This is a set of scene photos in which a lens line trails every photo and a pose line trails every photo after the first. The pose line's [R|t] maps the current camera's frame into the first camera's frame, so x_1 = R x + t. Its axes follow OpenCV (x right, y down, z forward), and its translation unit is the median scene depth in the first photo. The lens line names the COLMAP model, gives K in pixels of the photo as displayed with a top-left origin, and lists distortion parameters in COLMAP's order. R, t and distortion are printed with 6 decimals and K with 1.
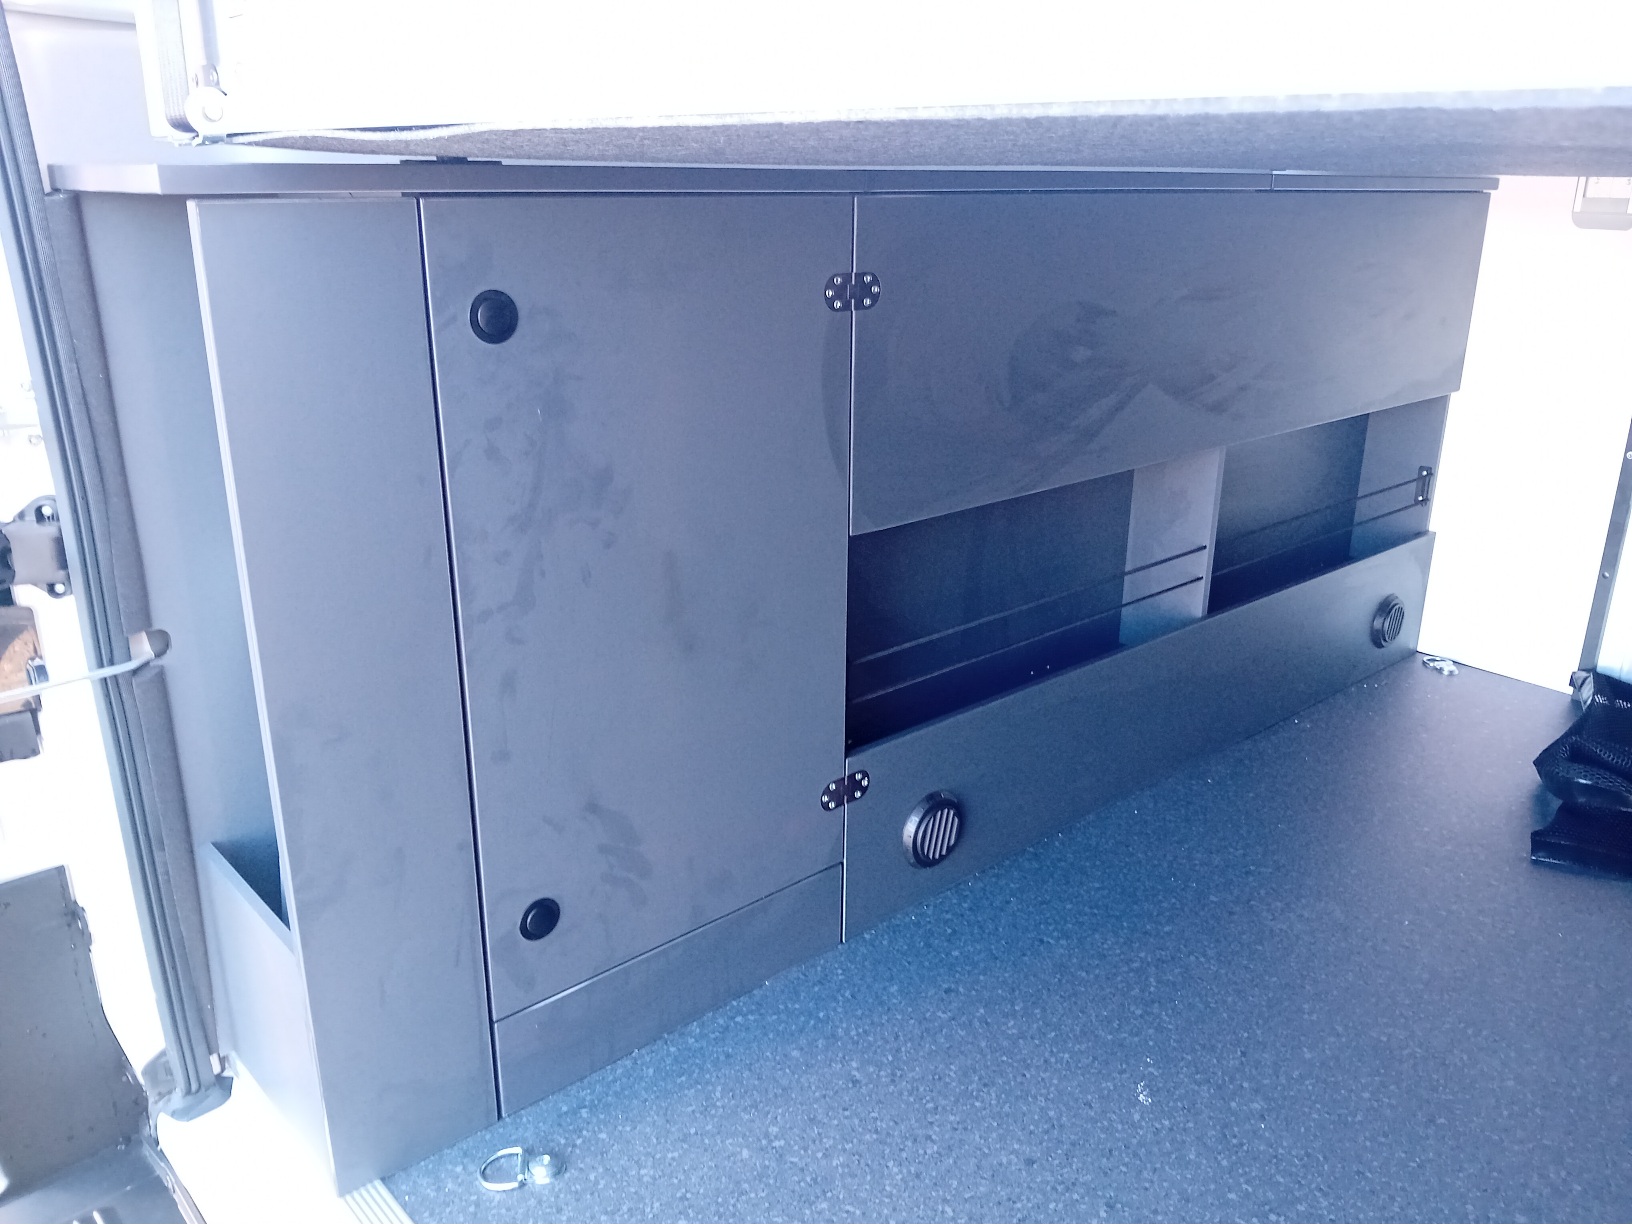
lens RADIAL K [[1273.8, 0, 816.0], [0, 1273.8, 612.0], [0, 0, 1]] dist [0.049960, -0.087660]
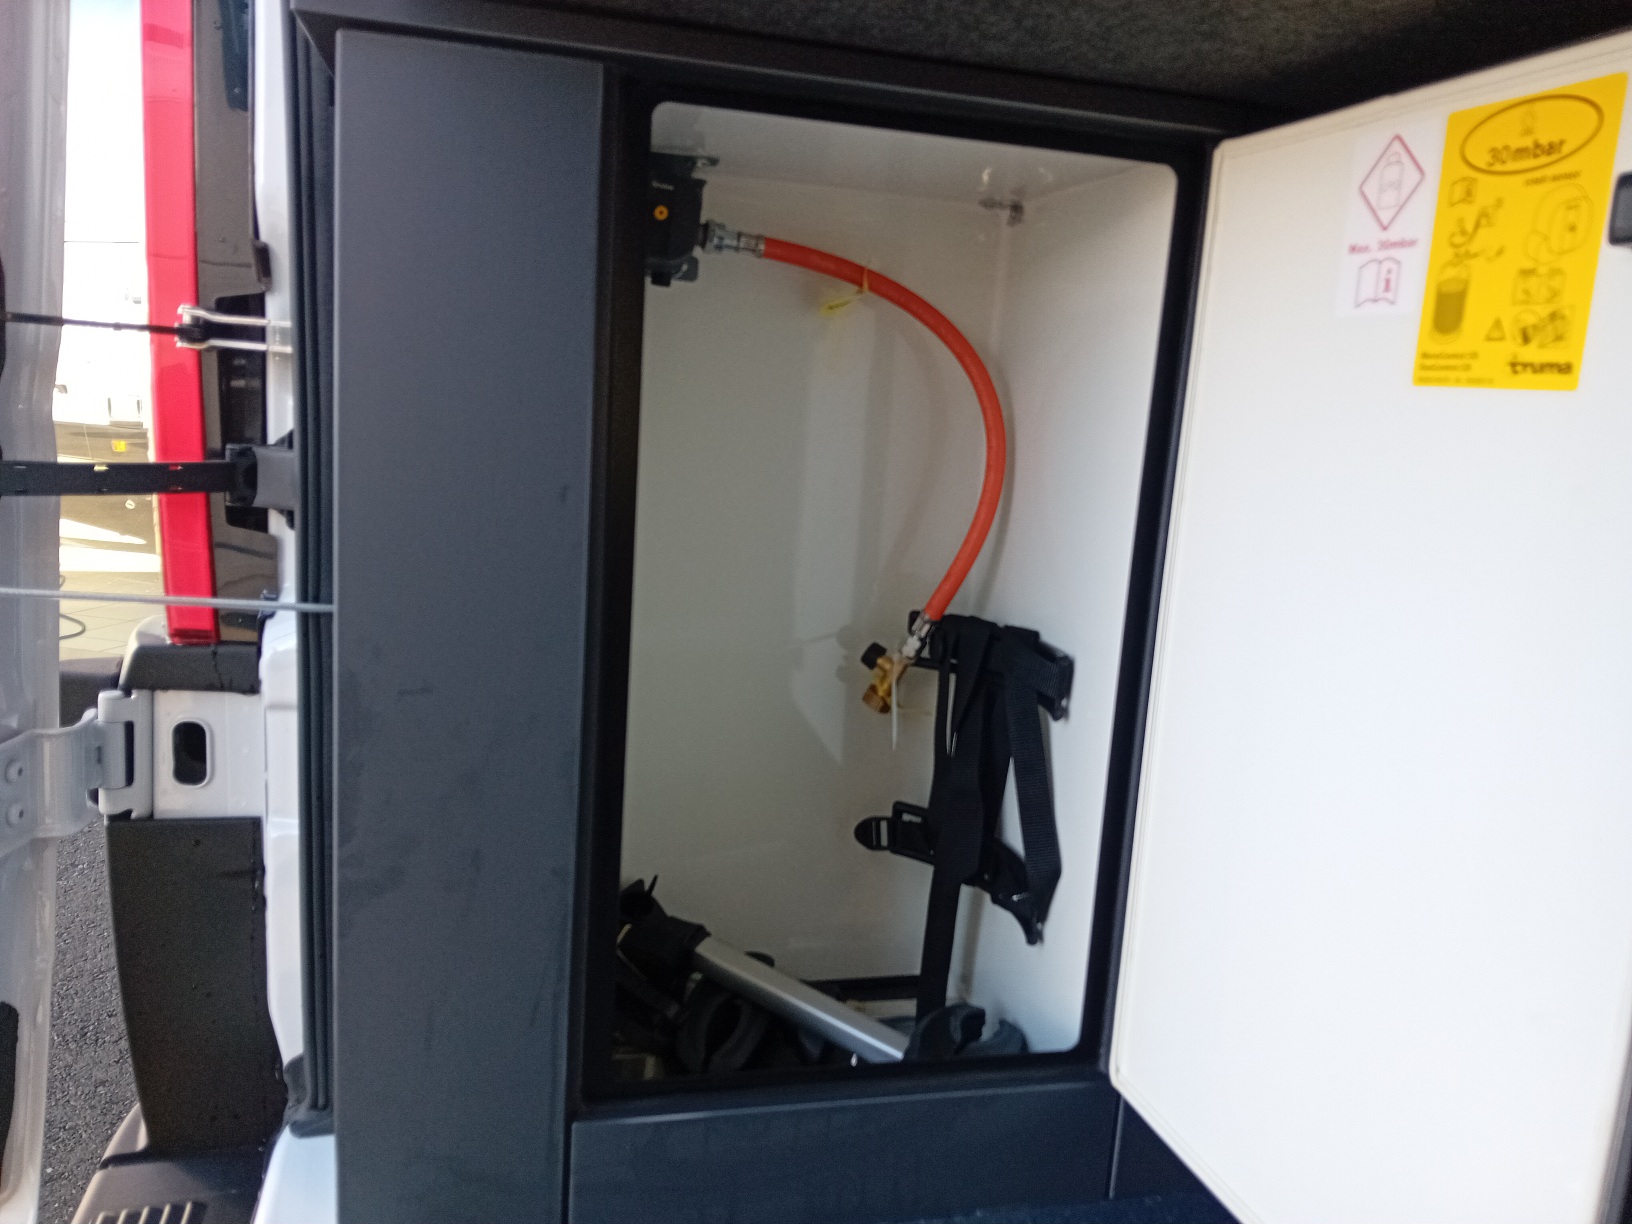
lens RADIAL K [[1273.8, 0, 816.0], [0, 1273.8, 612.0], [0, 0, 1]] dist [0.049960, -0.087660]
pose [[0.885772, 0.134339, -0.444253, 0.175644], [-0.209333, 0.969941, -0.124075, 0.077191], [0.414231, 0.202899, 0.887268, 0.277559]]
